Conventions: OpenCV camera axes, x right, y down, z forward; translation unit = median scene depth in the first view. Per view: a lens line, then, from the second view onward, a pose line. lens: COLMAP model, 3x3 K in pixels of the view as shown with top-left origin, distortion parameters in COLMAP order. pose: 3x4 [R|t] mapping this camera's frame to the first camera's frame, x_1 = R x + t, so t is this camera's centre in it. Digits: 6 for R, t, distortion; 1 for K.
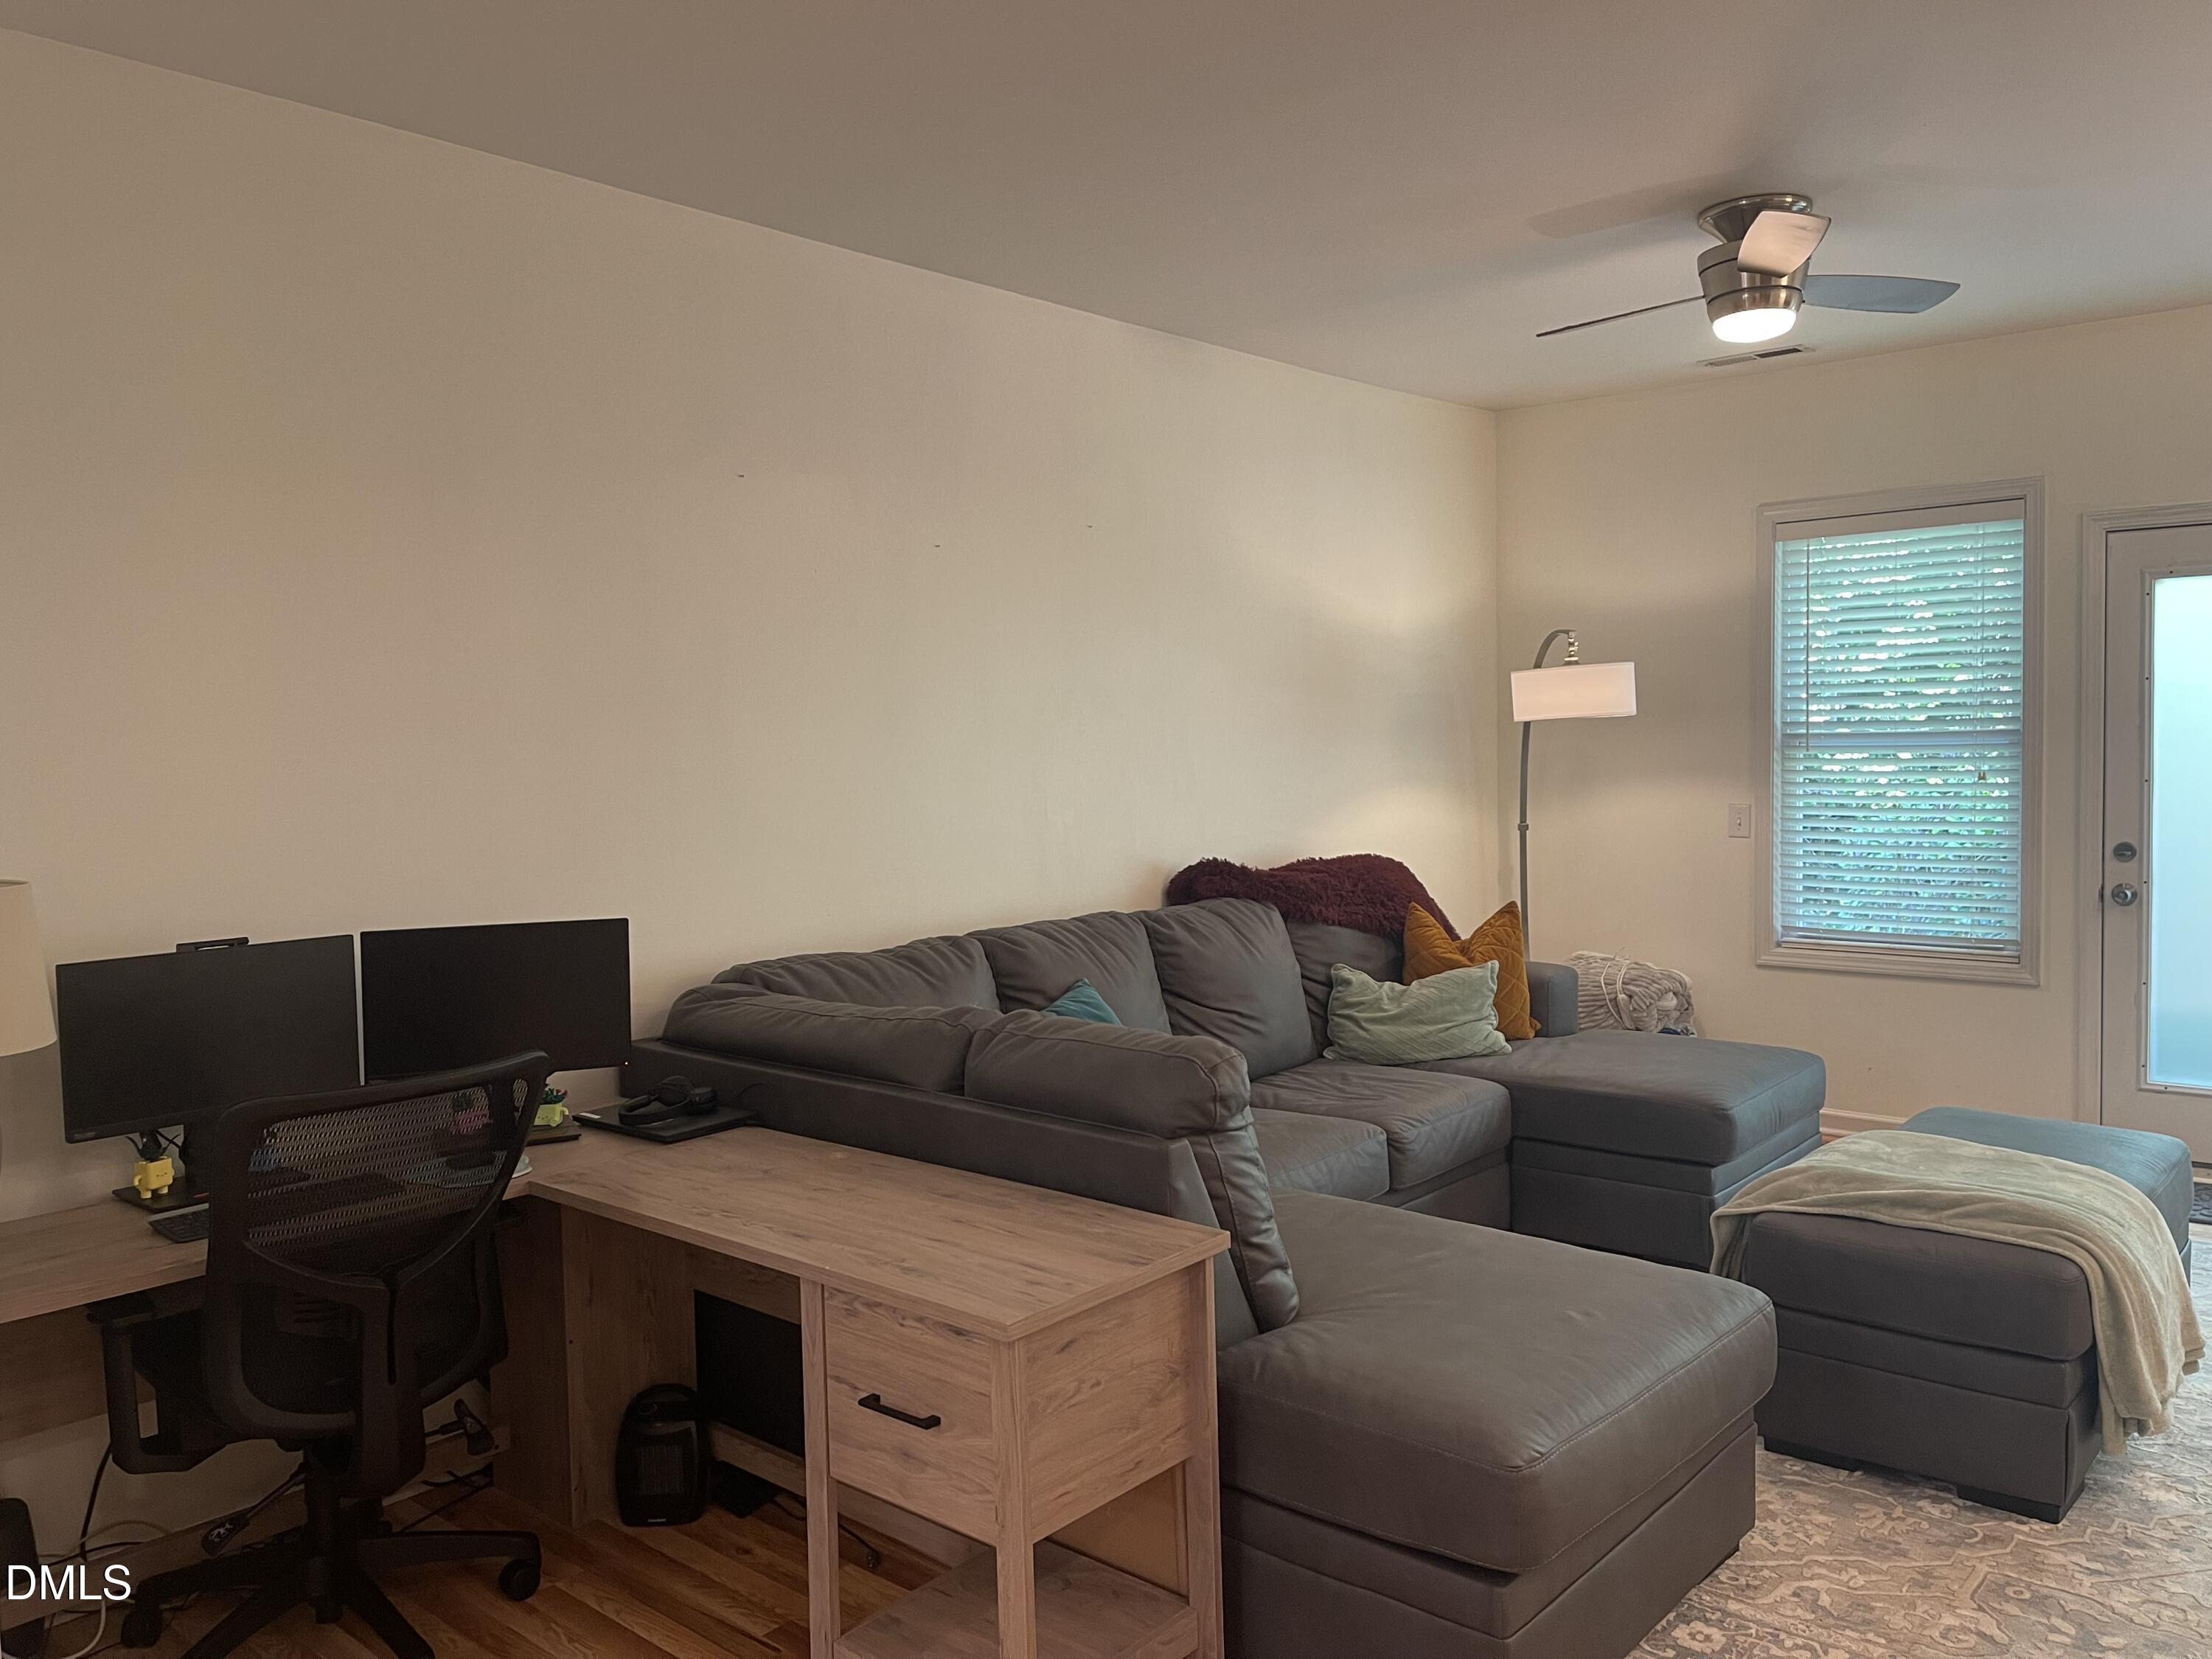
lens RADIAL K [[1677.9, 0, 1091.3], [0, 1677.9, 818.8], [0, 0, 1]] dist [0.048969, -0.027753]
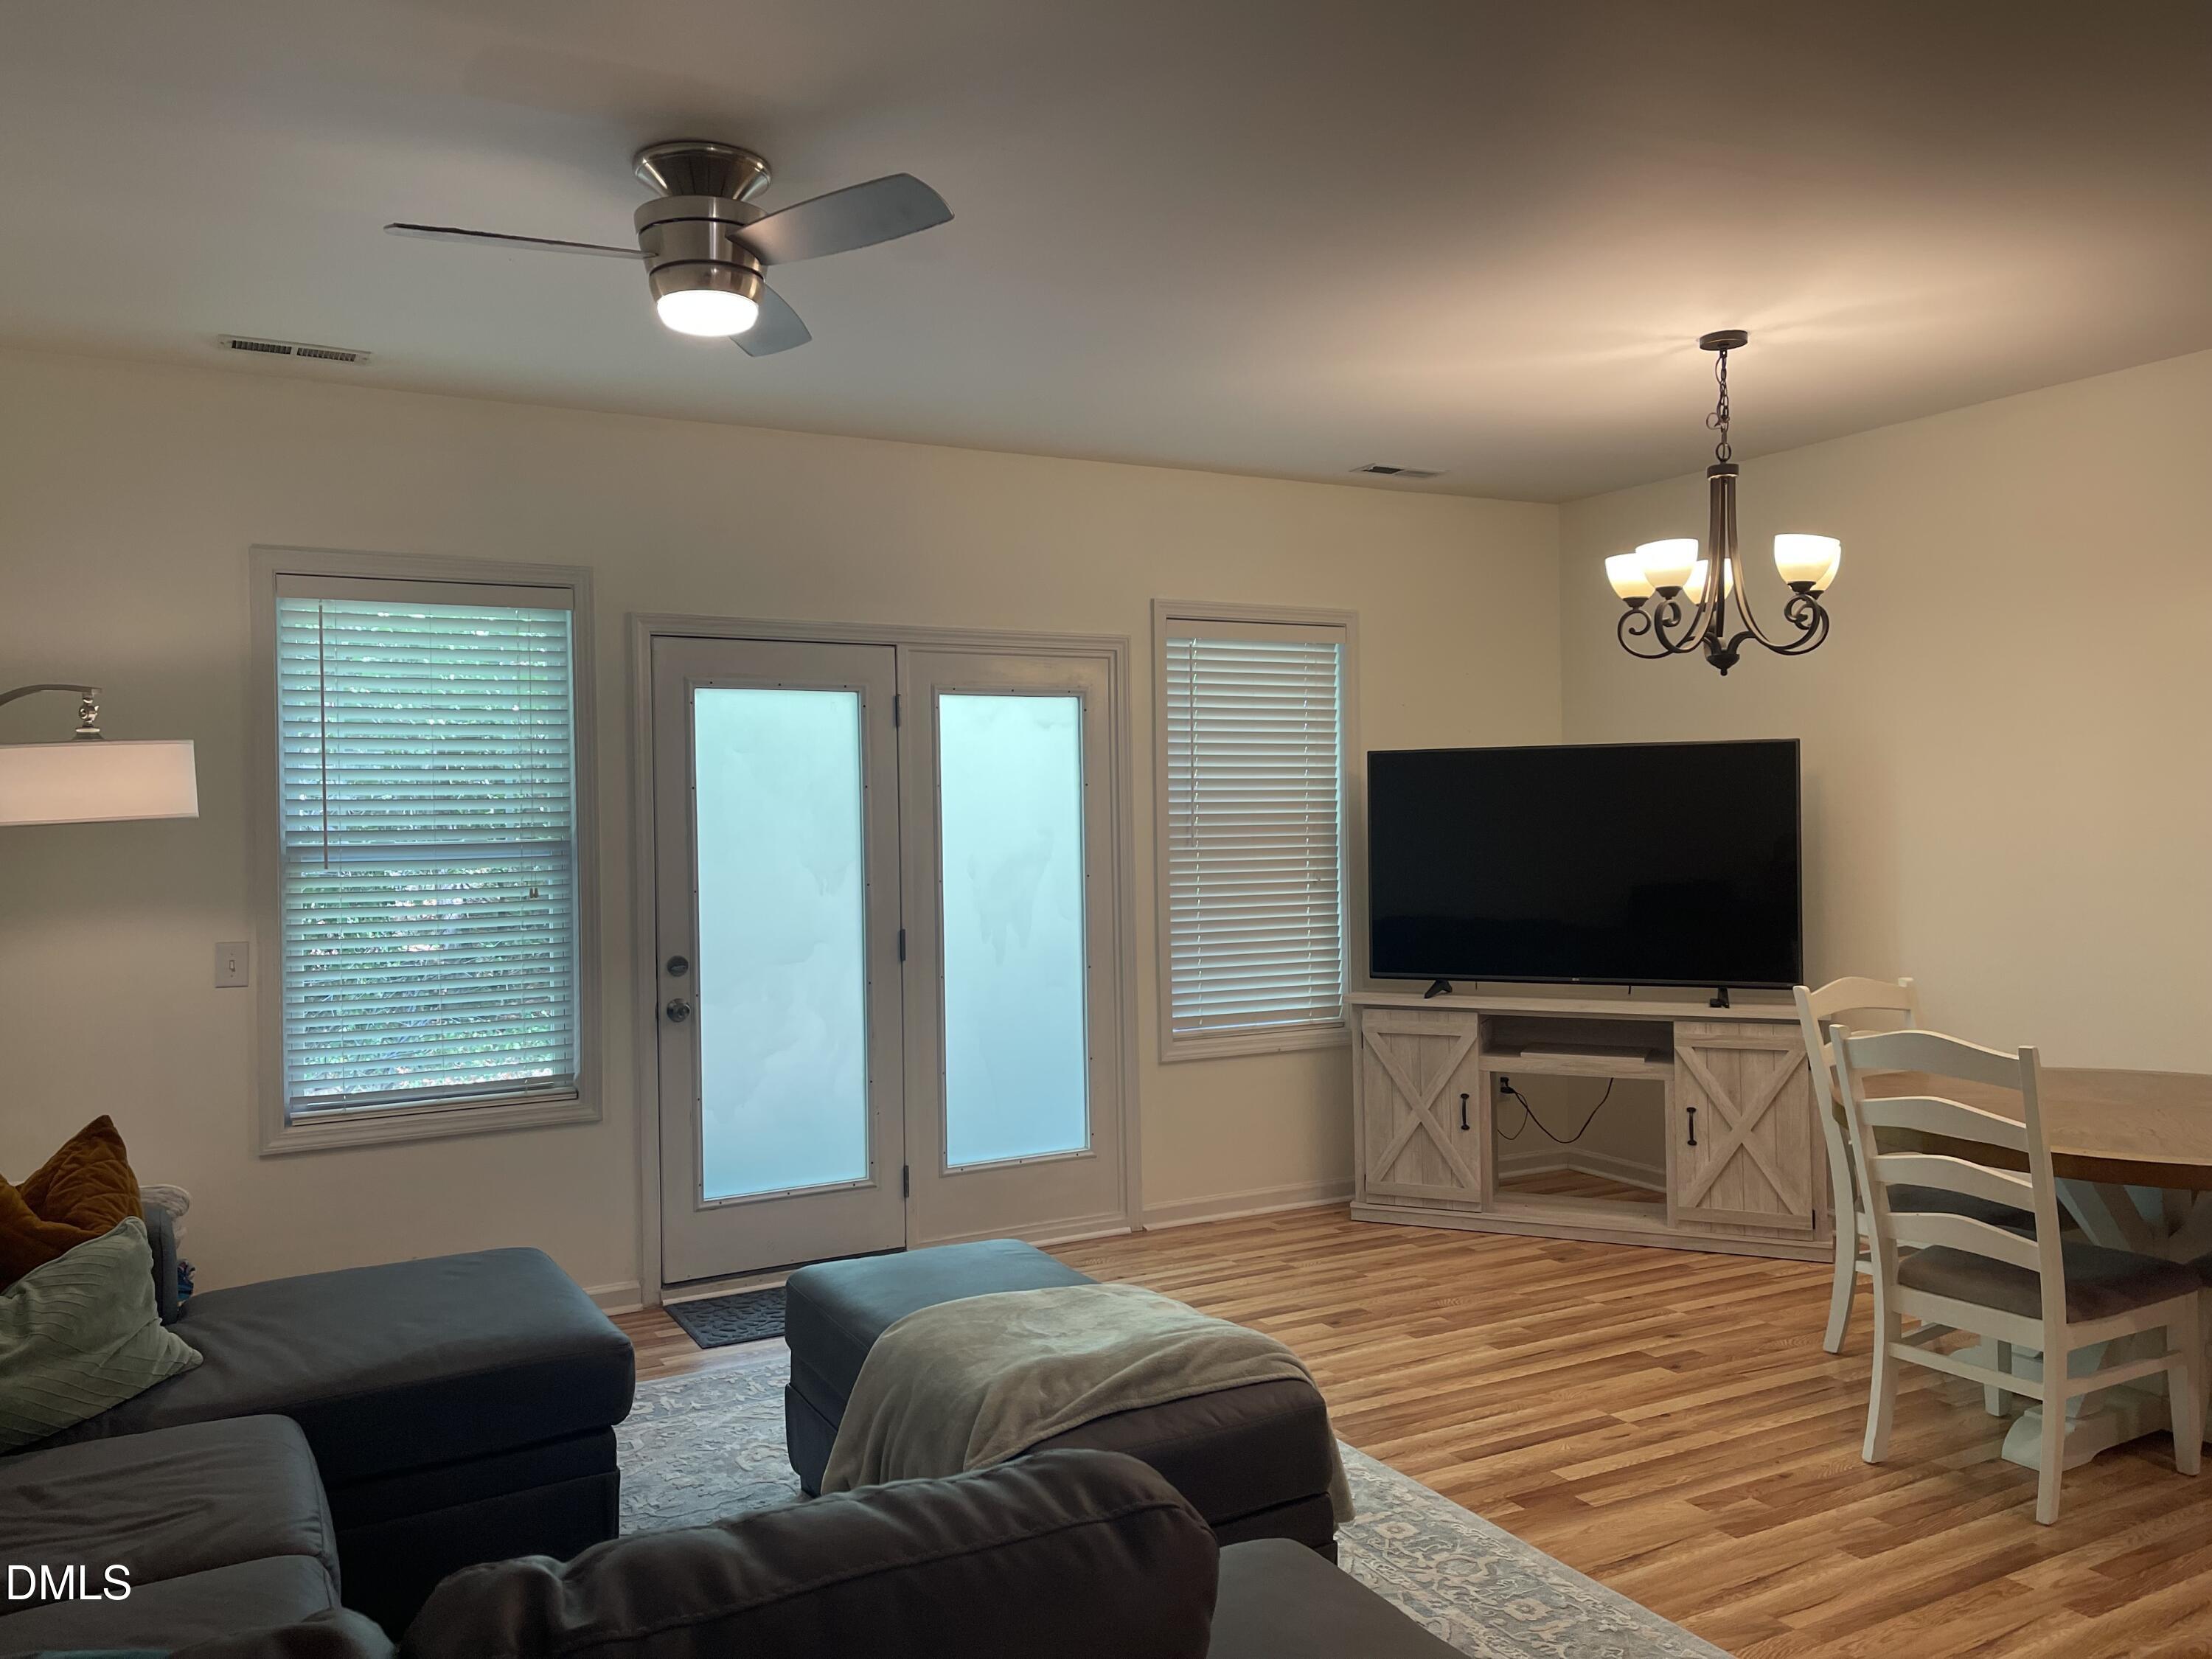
lens RADIAL K [[1656.9, 0, 1134.0], [0, 1656.9, 825.5], [0, 0, 1]] dist [0.067172, -0.098790]
pose [[0.341148, 0.009101, 0.939965, -0.193386], [0.057557, 0.997875, -0.030551, -0.016217], [-0.938246, 0.064524, 0.339899, 0.424684]]
